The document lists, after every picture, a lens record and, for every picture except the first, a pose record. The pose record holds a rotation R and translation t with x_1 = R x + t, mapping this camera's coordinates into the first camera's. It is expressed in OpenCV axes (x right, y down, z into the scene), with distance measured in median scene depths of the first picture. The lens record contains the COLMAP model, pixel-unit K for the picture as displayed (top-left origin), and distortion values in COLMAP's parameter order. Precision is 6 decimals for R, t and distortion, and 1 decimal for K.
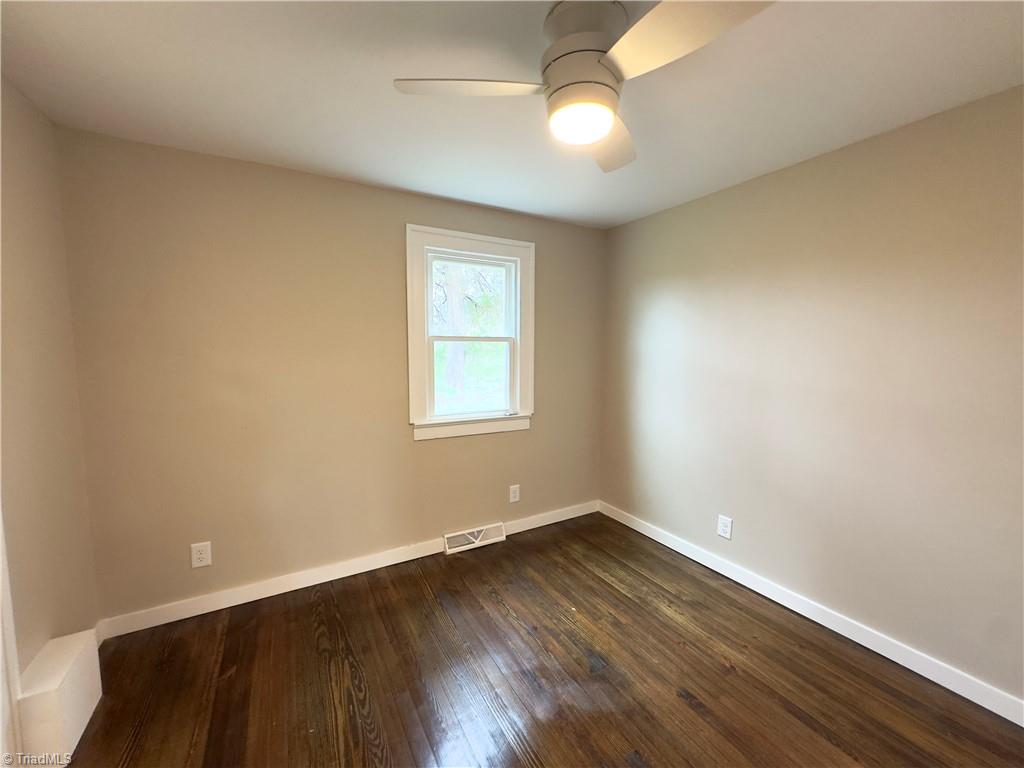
lens RADIAL K [[407.6, 0, 512.0], [0, 407.6, 384.0], [0, 0, 1]] dist [-0.000089, 0.000068]
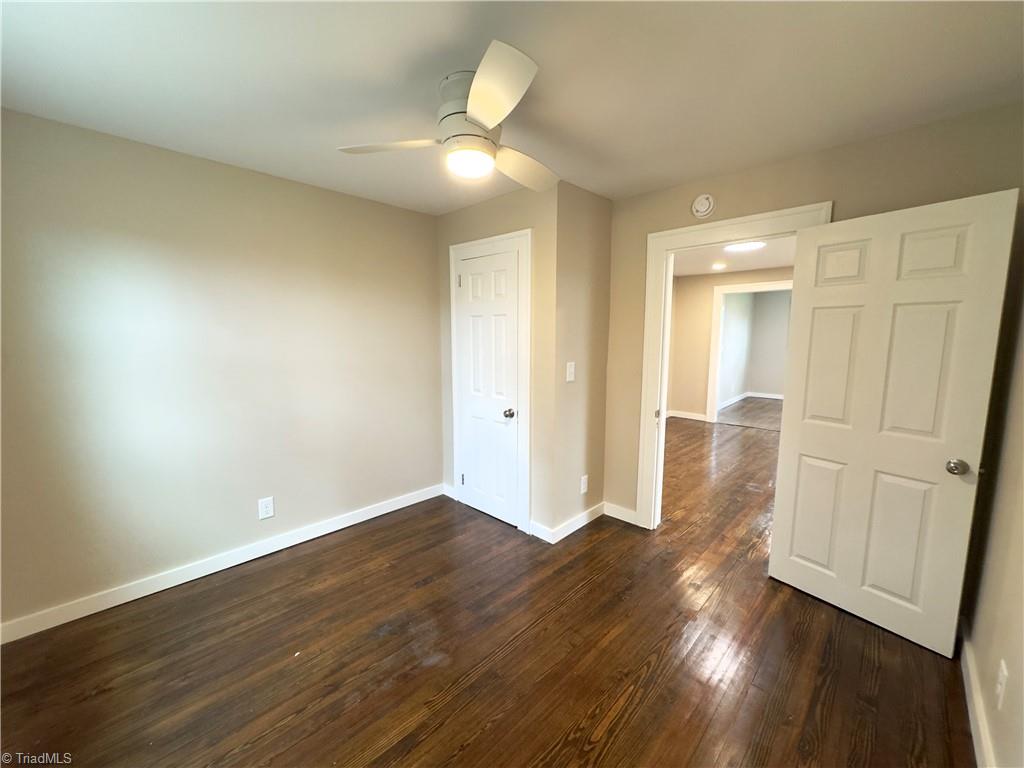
lens RADIAL K [[407.6, 0, 512.0], [0, 407.6, 384.0], [0, 0, 1]] dist [-0.000089, 0.000068]
pose [[-0.282790, -0.118463, 0.951839, -0.696656], [0.079875, 0.985989, 0.146444, -0.070598], [-0.955850, 0.117441, -0.269365, 0.753834]]
